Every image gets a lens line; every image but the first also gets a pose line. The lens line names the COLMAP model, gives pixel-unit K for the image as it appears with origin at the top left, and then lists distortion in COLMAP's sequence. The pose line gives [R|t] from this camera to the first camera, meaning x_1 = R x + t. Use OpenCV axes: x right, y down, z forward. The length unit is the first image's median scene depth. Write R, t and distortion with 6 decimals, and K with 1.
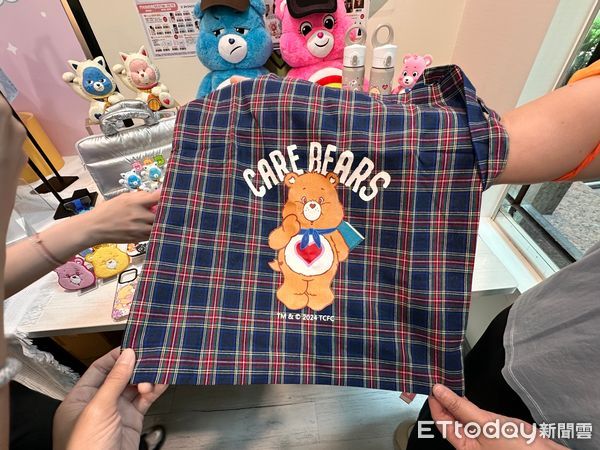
lens RADIAL K [[270.4, 0, 293.6], [0, 270.4, 220.6], [0, 0, 1]] dist [0.001079, 0.000305]
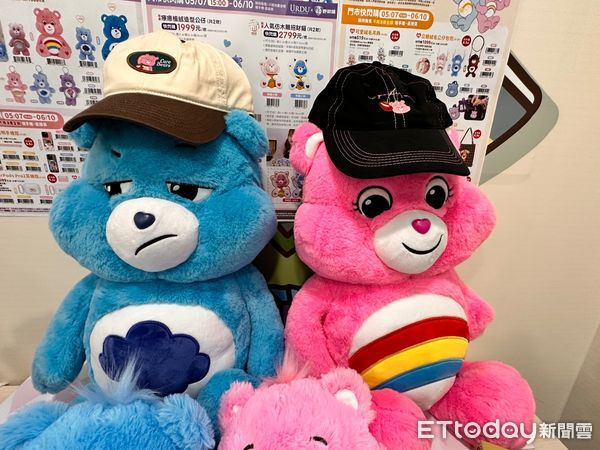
lens RADIAL K [[270.4, 0, 298.0], [0, 270.4, 226.2], [0, 0, 1]] dist [0.001079, 0.000305]
pose [[0.995044, 0.090480, 0.041252, -0.062849], [-0.067365, 0.918491, -0.389661, -0.503937], [-0.073146, 0.384951, 0.920034, 0.651720]]
